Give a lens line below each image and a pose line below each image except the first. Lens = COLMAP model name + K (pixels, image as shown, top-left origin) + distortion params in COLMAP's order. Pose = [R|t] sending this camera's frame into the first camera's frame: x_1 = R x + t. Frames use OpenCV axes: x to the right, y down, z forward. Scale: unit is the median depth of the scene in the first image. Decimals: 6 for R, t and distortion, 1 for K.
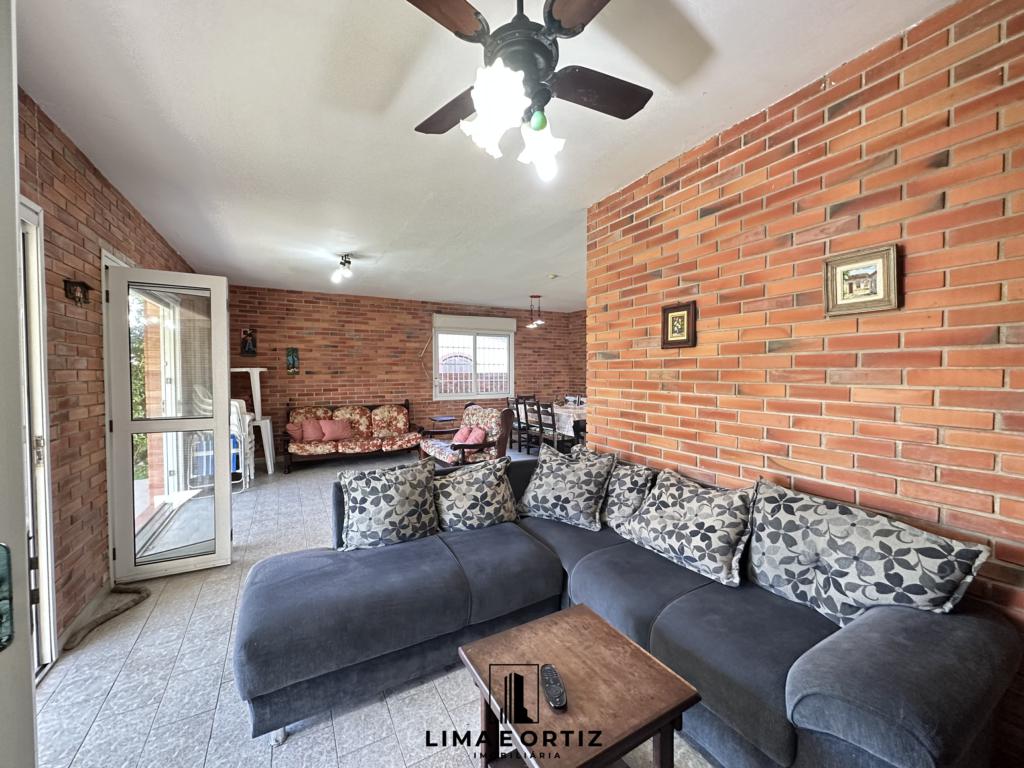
lens RADIAL K [[408.3, 0, 512.0], [0, 408.3, 381.8], [0, 0, 1]] dist [-0.002505, 0.000878]
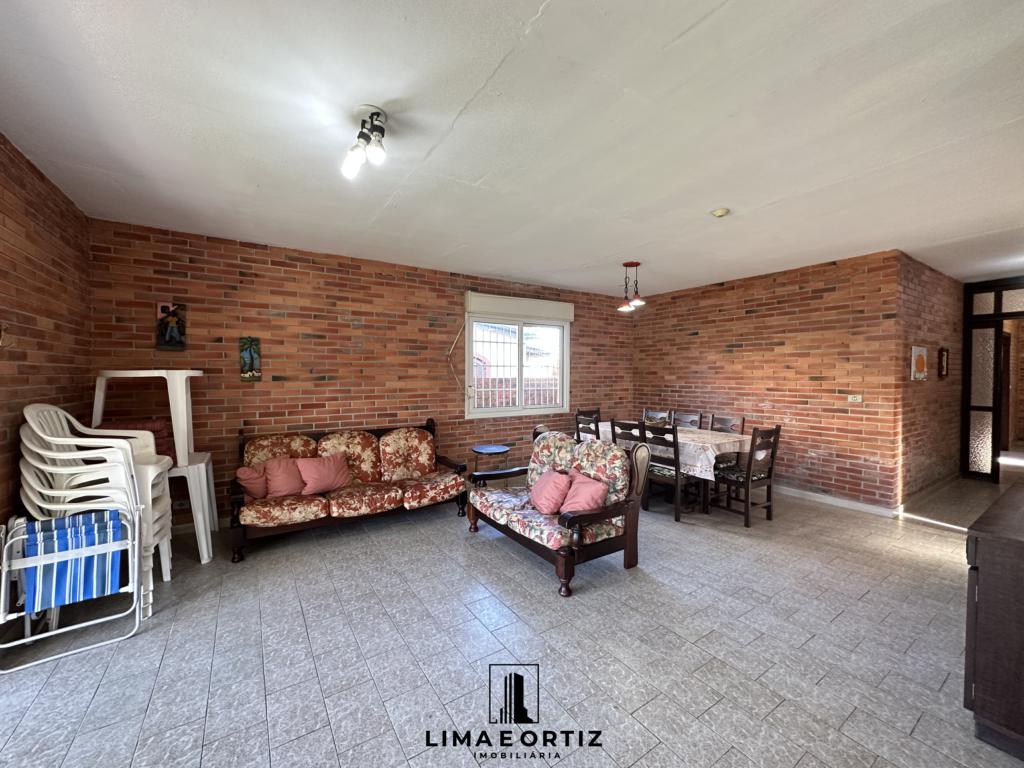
lens RADIAL K [[408.3, 0, 513.0], [0, 408.3, 381.8], [0, 0, 1]] dist [-0.002505, 0.000878]
pose [[0.997355, 0.001134, 0.072679, -0.196687], [-0.000460, 0.999957, -0.009281, -0.012003], [-0.072686, 0.009223, 0.997312, 0.376382]]
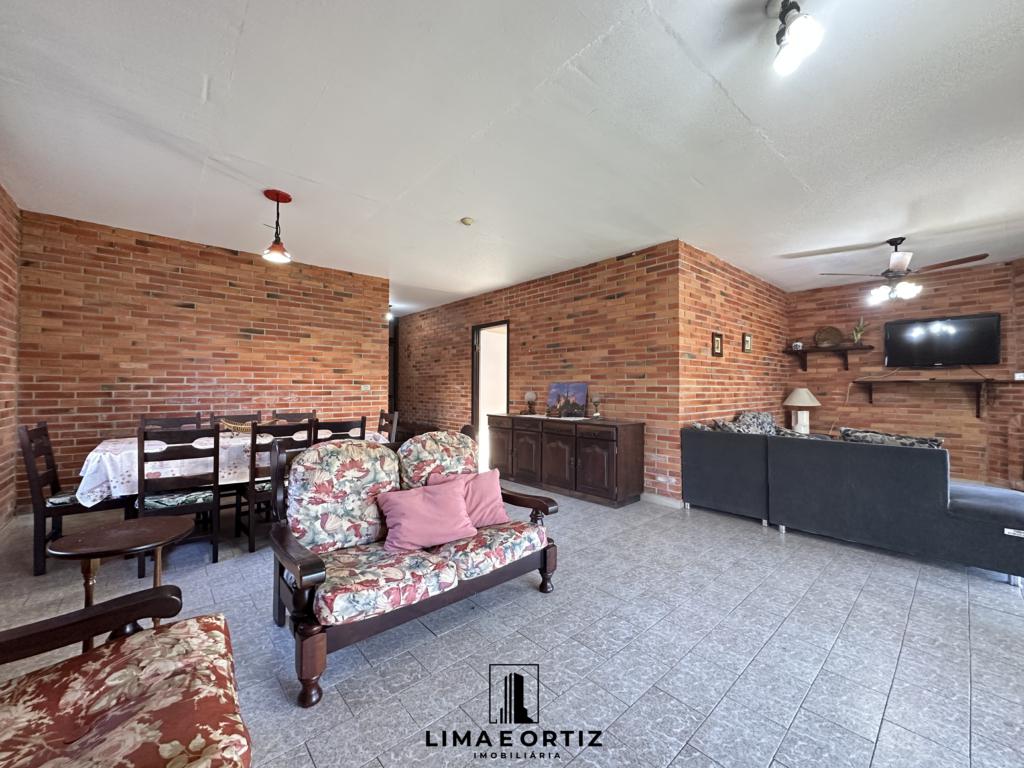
lens RADIAL K [[408.3, 0, 512.5], [0, 408.3, 382.3], [0, 0, 1]] dist [-0.002505, 0.000878]
pose [[-0.216516, 0.011873, 0.976207, -0.480635], [0.022744, 0.999716, -0.007114, 0.011558], [-0.976014, 0.020662, -0.216725, 0.905977]]
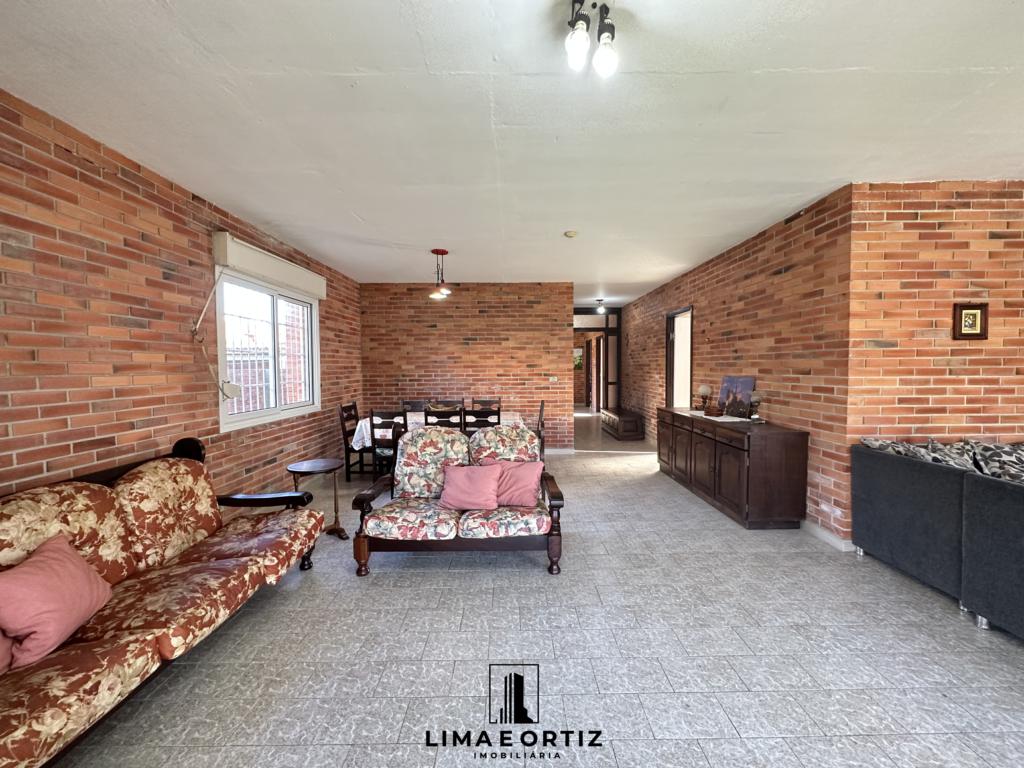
lens RADIAL K [[408.3, 0, 512.8], [0, 408.3, 381.9], [0, 0, 1]] dist [-0.002505, 0.000878]
pose [[0.480817, -0.036491, 0.876061, -0.508768], [0.031424, 0.999209, 0.024374, -0.011277], [-0.876258, 0.015810, 0.481583, 0.621545]]
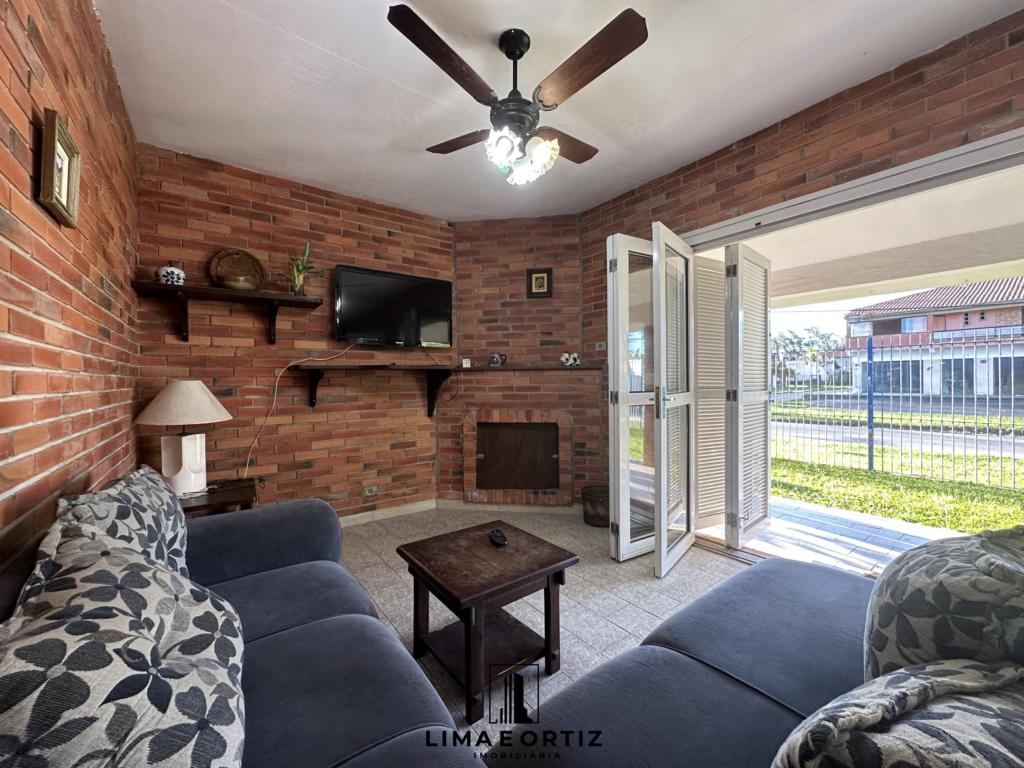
lens RADIAL K [[408.3, 0, 514.8], [0, 408.3, 383.4], [0, 0, 1]] dist [-0.002505, 0.000878]
pose [[-0.990006, 0.013316, -0.140395, 0.046103], [0.008615, 0.999383, 0.034037, 0.026294], [0.140762, 0.032487, -0.989510, 0.473076]]
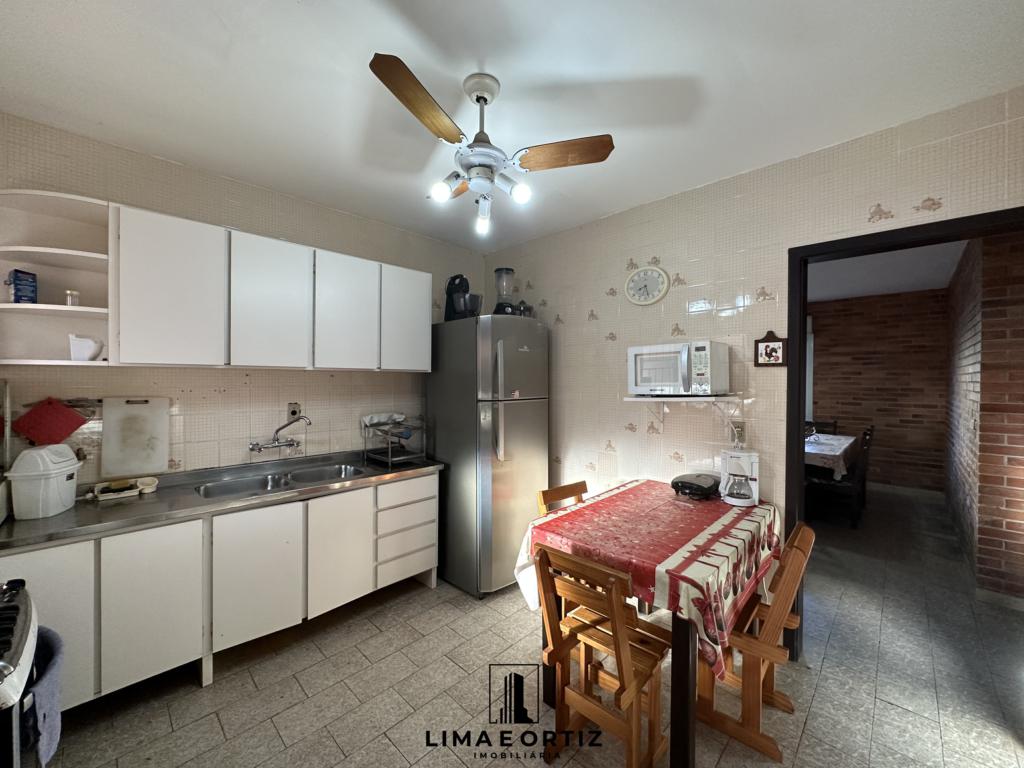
lens RADIAL K [[408.3, 0, 514.9], [0, 408.3, 384.2], [0, 0, 1]] dist [-0.002505, 0.000878]
pose [[0.296074, 0.013549, -0.955069, 0.725717], [-0.029490, 0.999552, 0.005038, -0.025323], [0.954710, 0.026674, 0.296341, 0.362286]]
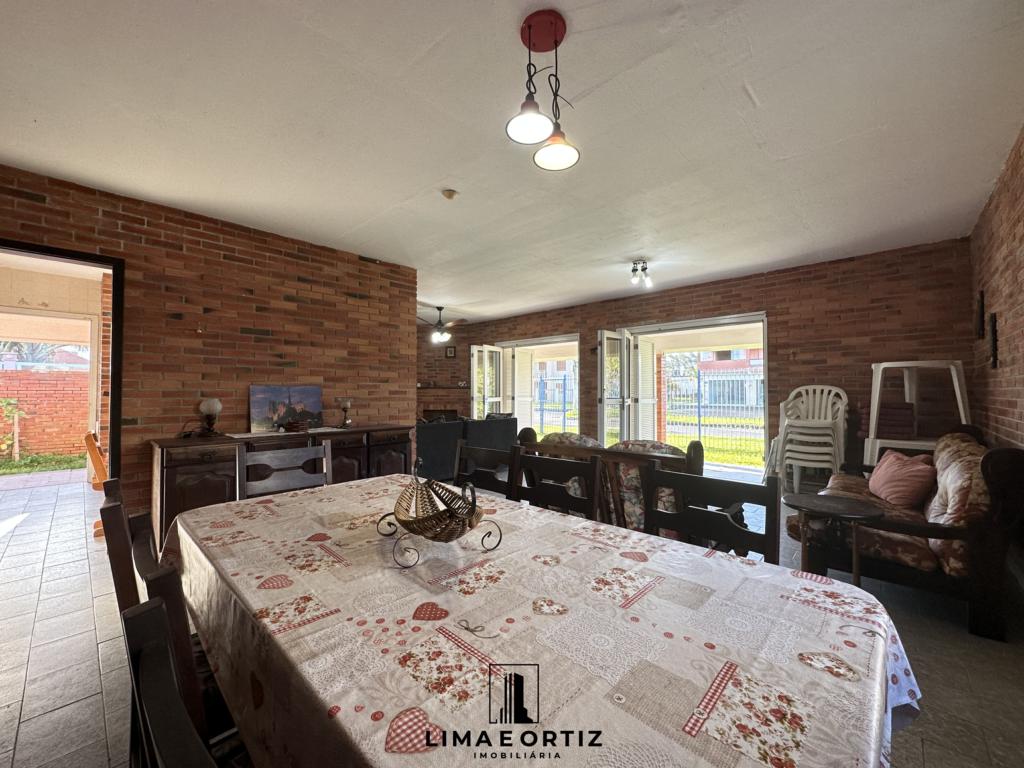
lens RADIAL K [[408.3, 0, 513.4], [0, 408.3, 381.7], [0, 0, 1]] dist [-0.002505, 0.000878]
pose [[-0.950625, -0.004474, -0.310310, 0.159437], [-0.005348, 0.999984, 0.001967, 0.000411], [0.310296, 0.003530, -0.950633, 1.315462]]
